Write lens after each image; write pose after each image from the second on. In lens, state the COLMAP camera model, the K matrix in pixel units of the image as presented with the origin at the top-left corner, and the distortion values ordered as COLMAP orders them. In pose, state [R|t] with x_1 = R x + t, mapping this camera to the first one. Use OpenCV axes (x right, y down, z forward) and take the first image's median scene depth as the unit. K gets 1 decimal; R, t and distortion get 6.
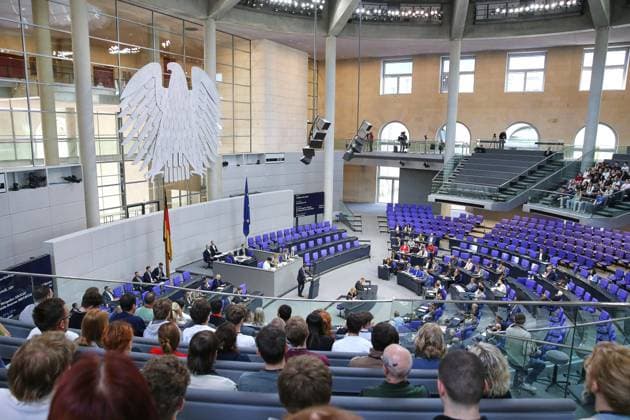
lens RADIAL K [[469.8, 0, 315.0], [0, 469.8, 210.0], [0, 0, 1]] dist [-0.110314, 0.135307]
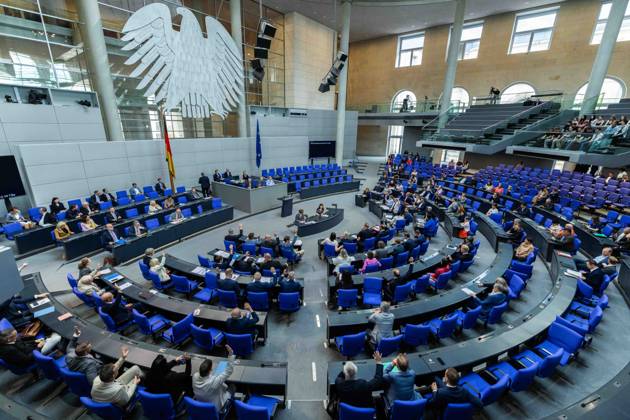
lens RADIAL K [[281.1, 0, 315.0], [0, 281.1, 210.0], [0, 0, 1]] dist [0.009852, -0.000156]
pose [[0.978658, 0.067059, -0.194247, 0.125148], [-0.041722, 0.990410, 0.131711, 0.049623], [0.201217, -0.120795, 0.972070, 0.216362]]
